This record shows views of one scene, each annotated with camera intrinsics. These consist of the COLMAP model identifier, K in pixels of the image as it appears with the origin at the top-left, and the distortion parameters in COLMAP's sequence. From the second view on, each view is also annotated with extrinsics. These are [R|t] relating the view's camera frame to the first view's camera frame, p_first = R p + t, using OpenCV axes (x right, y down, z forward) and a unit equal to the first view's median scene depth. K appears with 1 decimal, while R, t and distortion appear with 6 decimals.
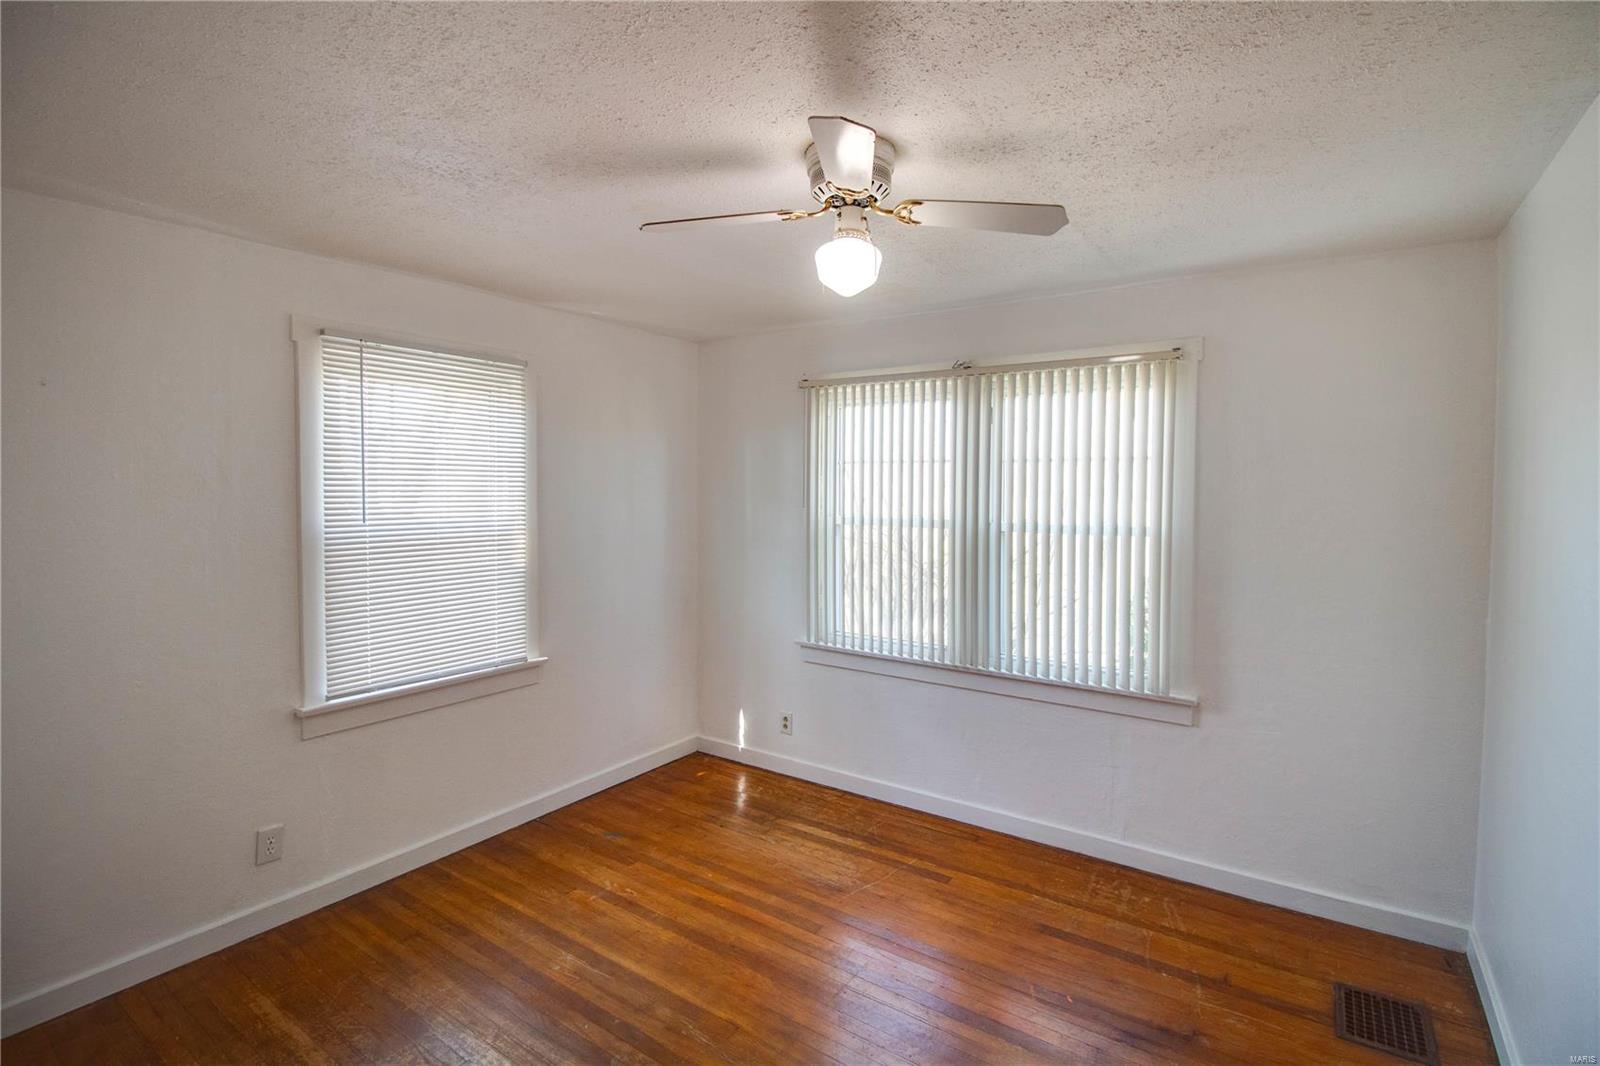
lens RADIAL K [[756.6, 0, 815.7], [0, 756.6, 508.5], [0, 0, 1]] dist [-0.004600, -0.011116]
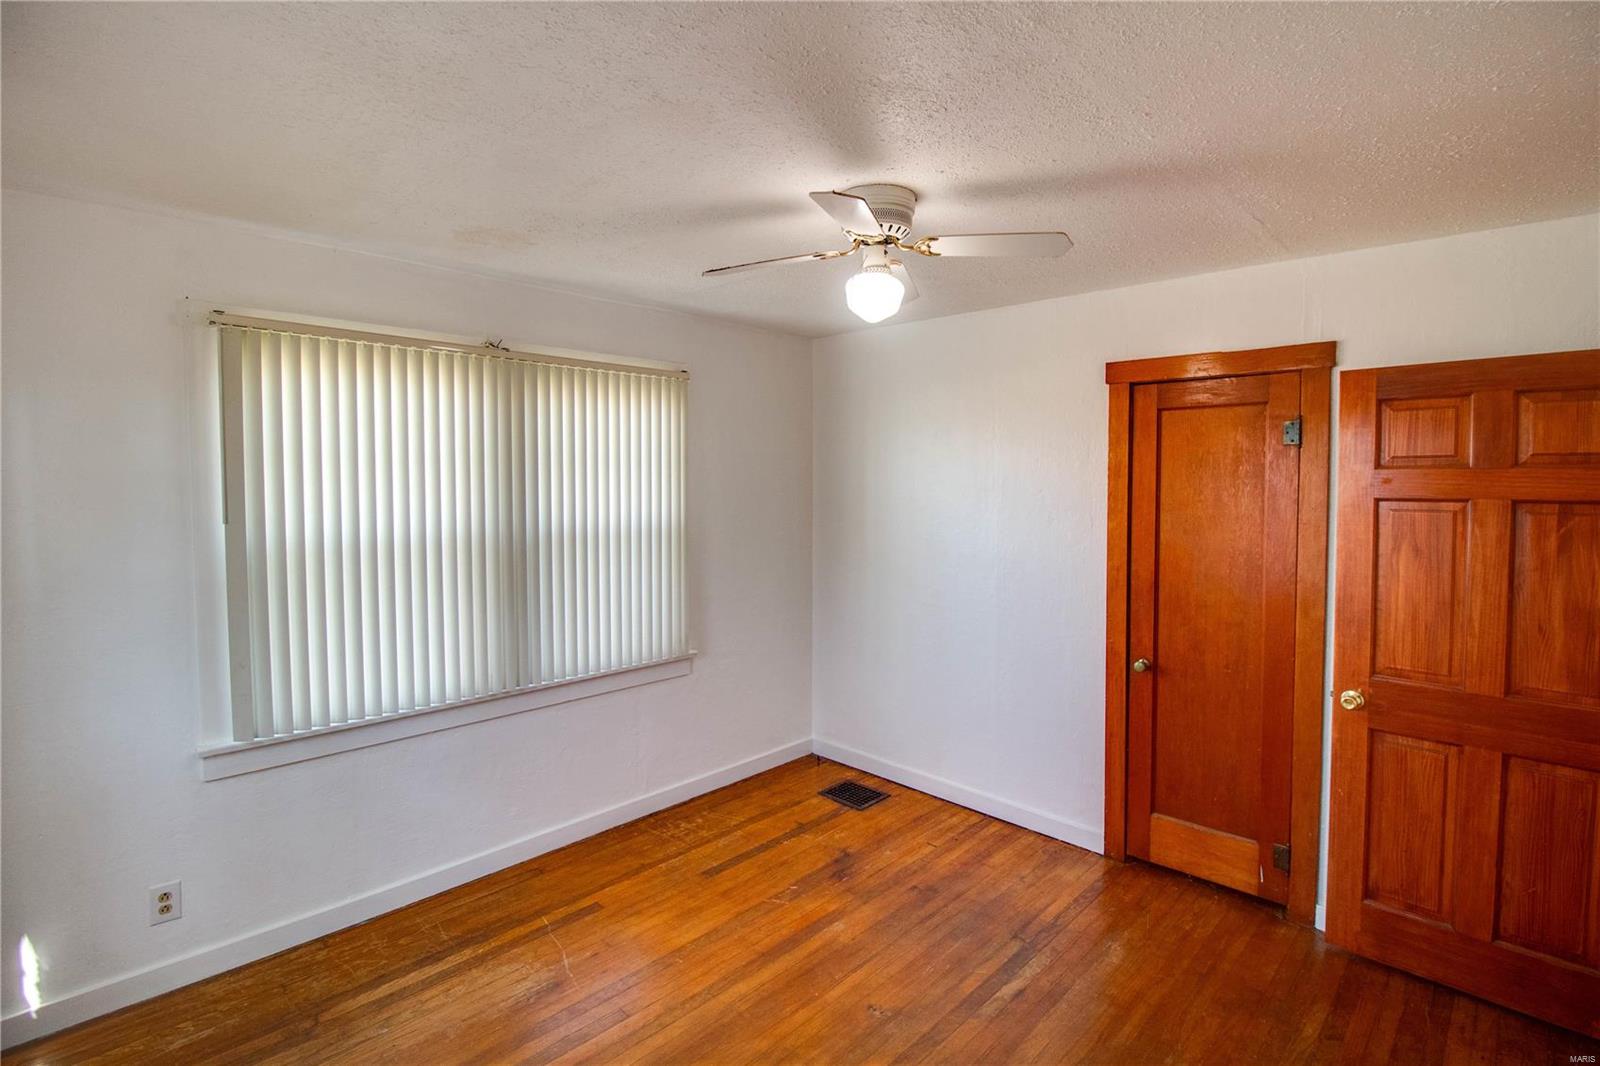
lens RADIAL K [[756.6, 0, 815.7], [0, 756.6, 508.5], [0, 0, 1]] dist [-0.004600, -0.011116]
pose [[0.164212, -0.041787, 0.985540, -0.633659], [0.033342, 0.998767, 0.036792, -0.023626], [-0.985861, 0.026818, 0.165403, 0.525471]]
